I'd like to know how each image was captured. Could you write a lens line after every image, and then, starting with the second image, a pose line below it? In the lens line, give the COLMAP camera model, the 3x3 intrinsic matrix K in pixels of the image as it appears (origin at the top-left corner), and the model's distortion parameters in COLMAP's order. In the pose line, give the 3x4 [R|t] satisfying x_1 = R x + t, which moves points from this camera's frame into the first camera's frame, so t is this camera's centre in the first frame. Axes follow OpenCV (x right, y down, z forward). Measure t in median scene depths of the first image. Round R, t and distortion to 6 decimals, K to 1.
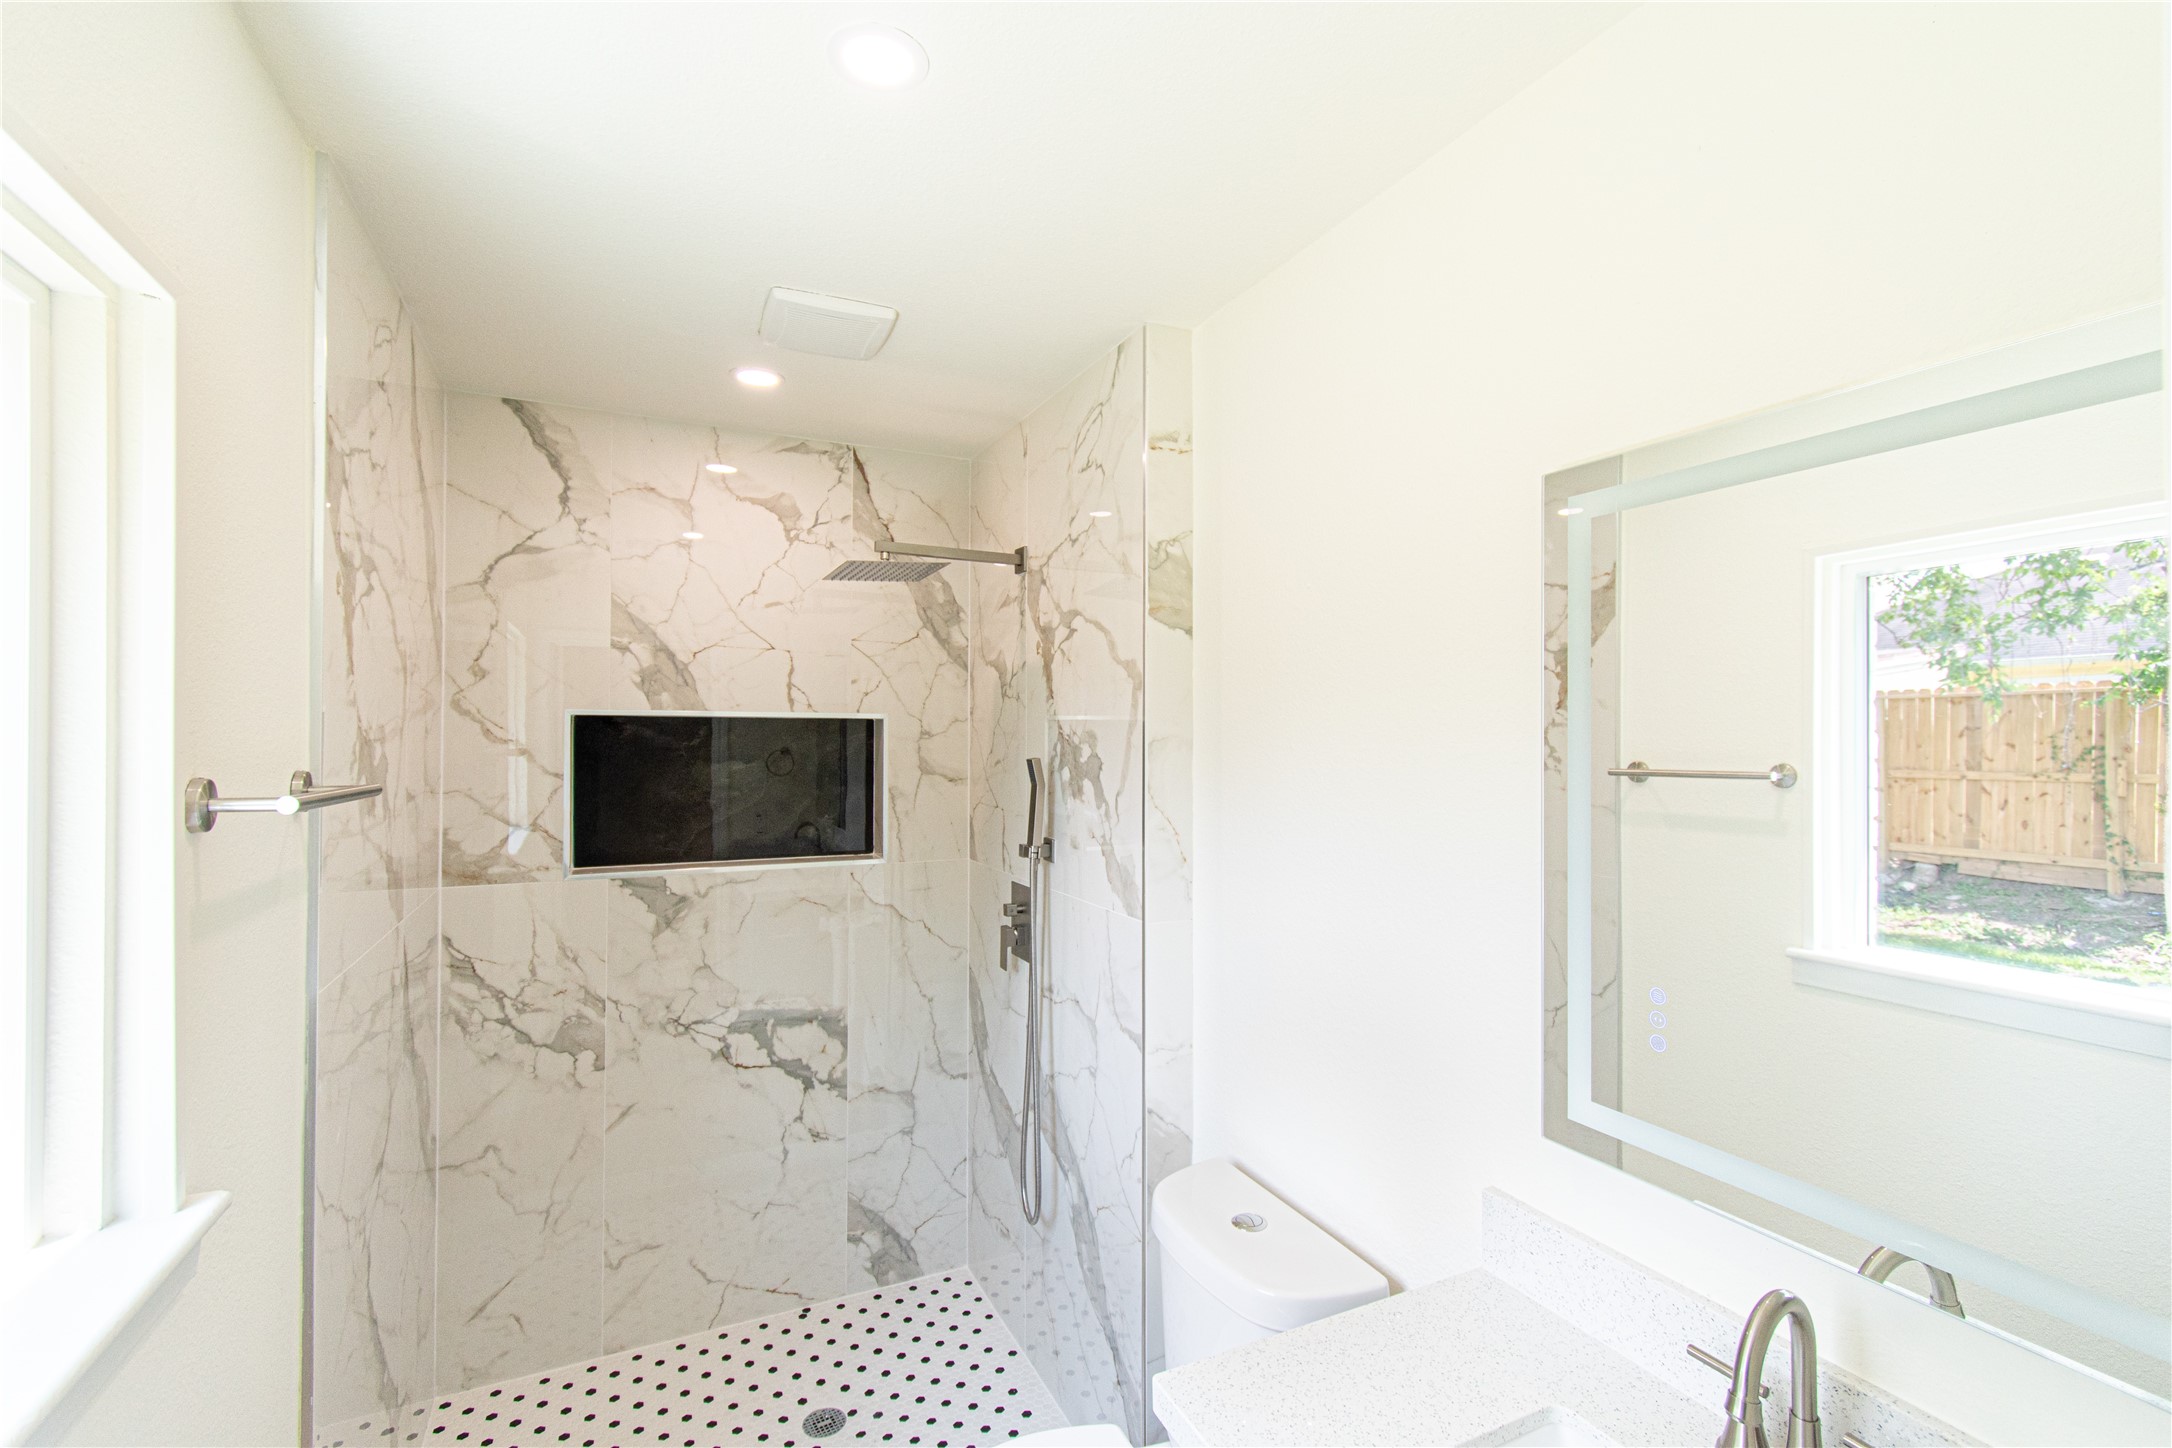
lens RADIAL K [[960.3, 0, 1076.8], [0, 960.3, 732.9], [0, 0, 1]] dist [-0.000858, -0.000218]
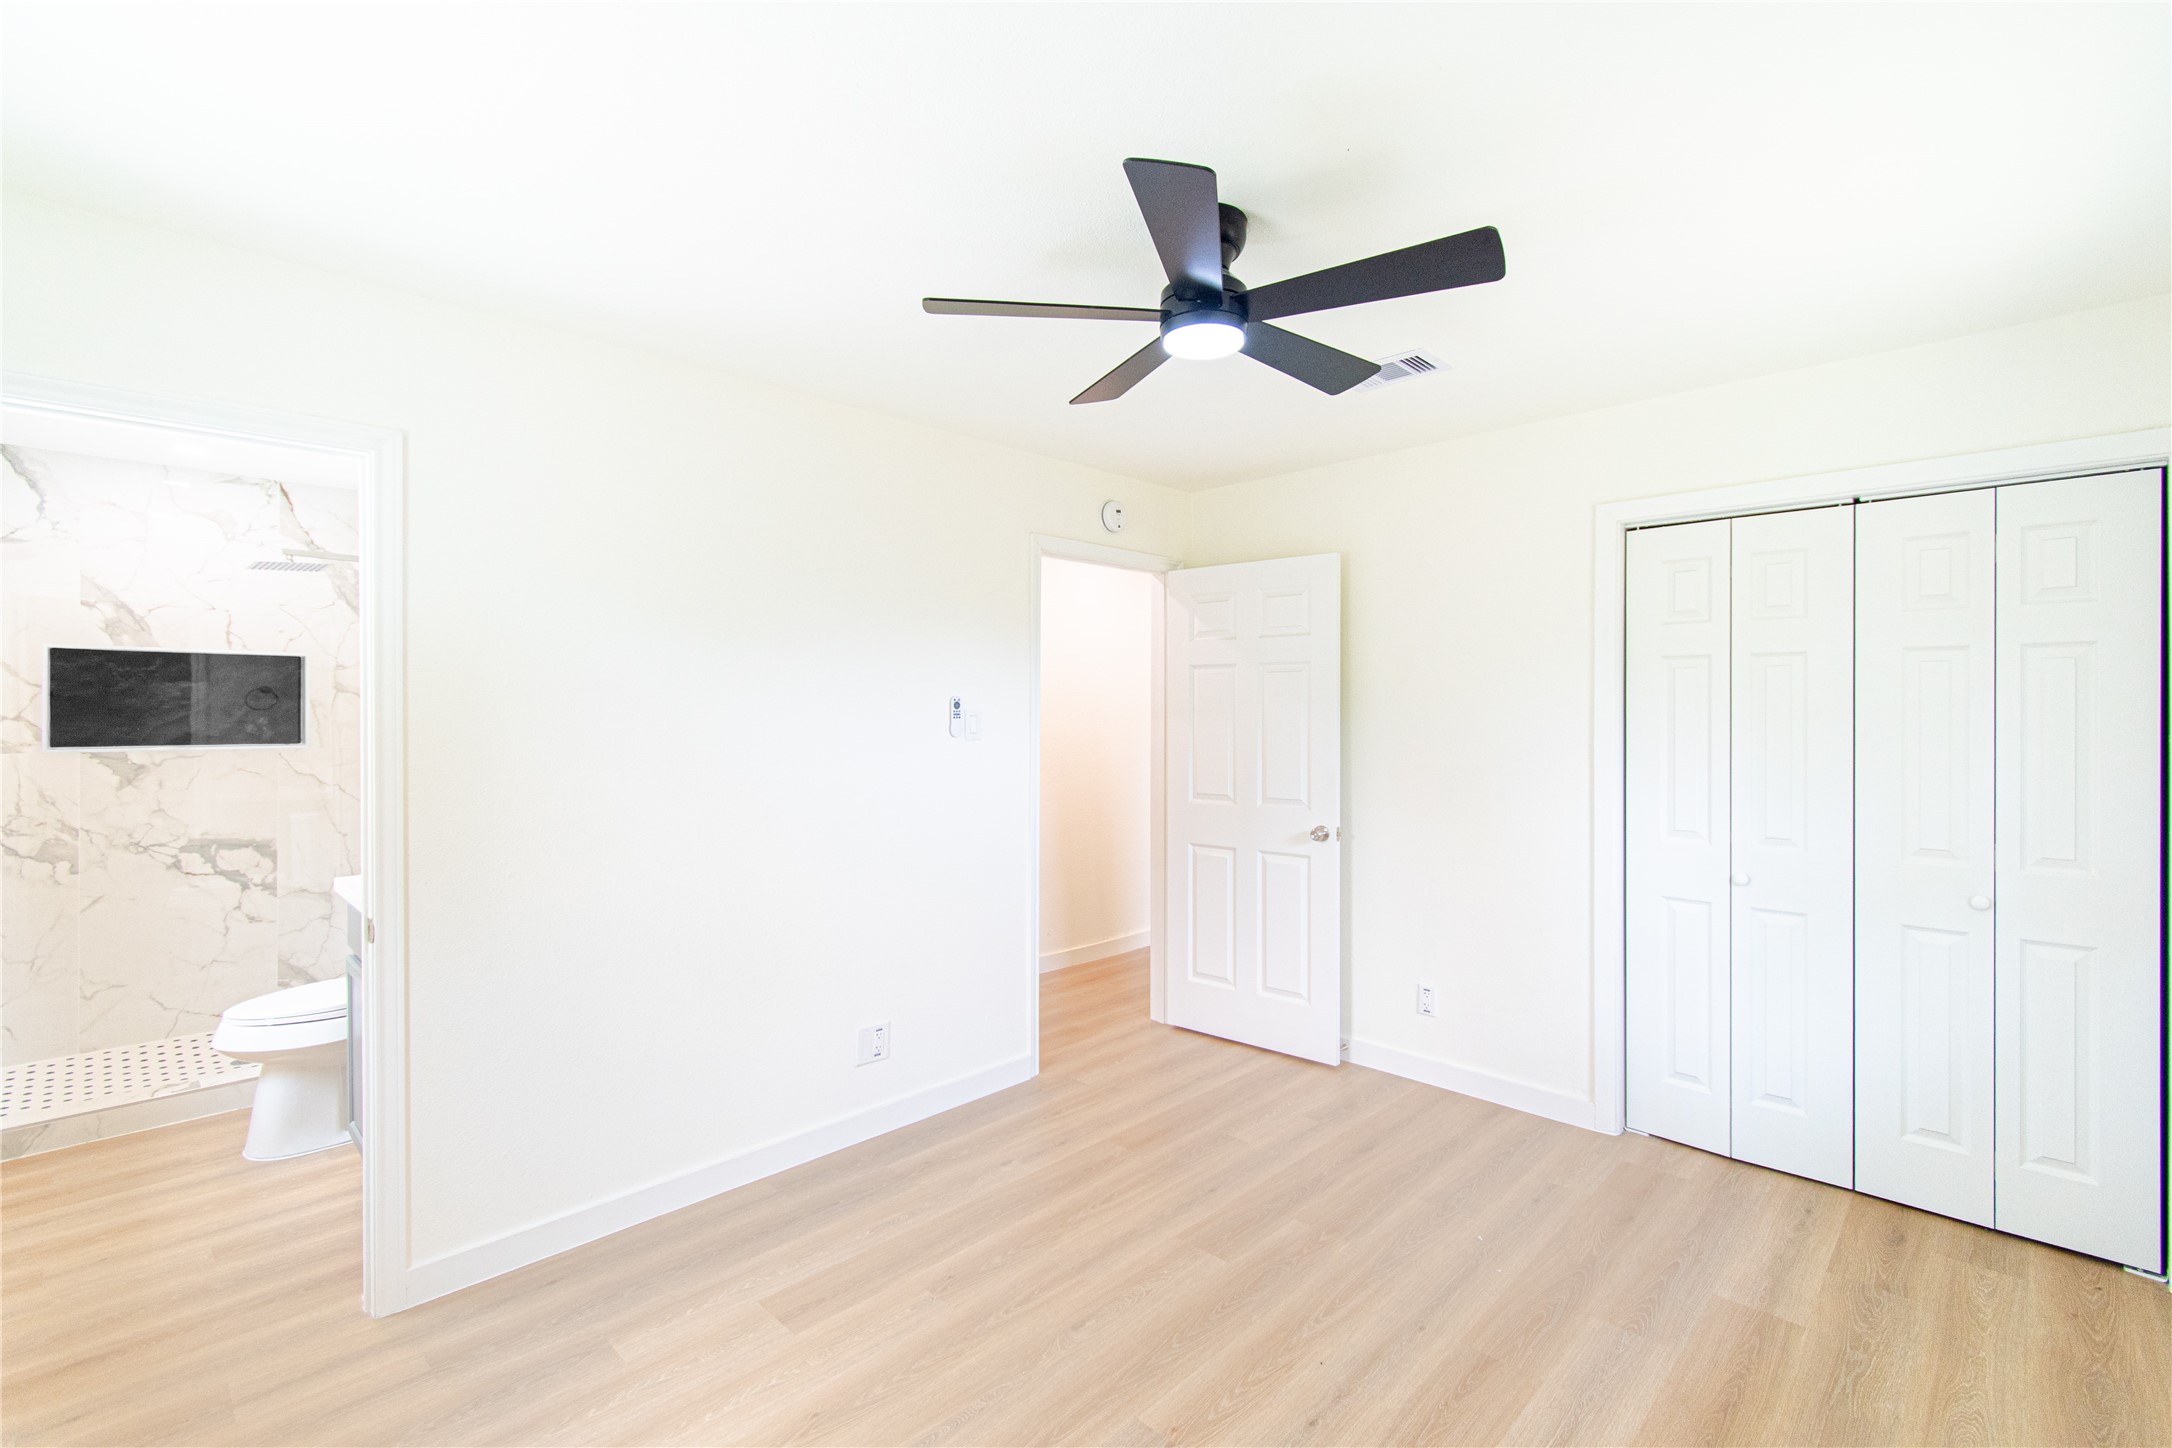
lens RADIAL K [[960.3, 0, 1077.0], [0, 960.3, 713.3], [0, 0, 1]] dist [-0.000858, -0.000218]
pose [[0.929348, -0.003056, 0.369193, 0.425982], [-0.001152, 0.999937, 0.011177, 0.065379], [-0.369204, -0.010812, 0.929285, -1.005962]]
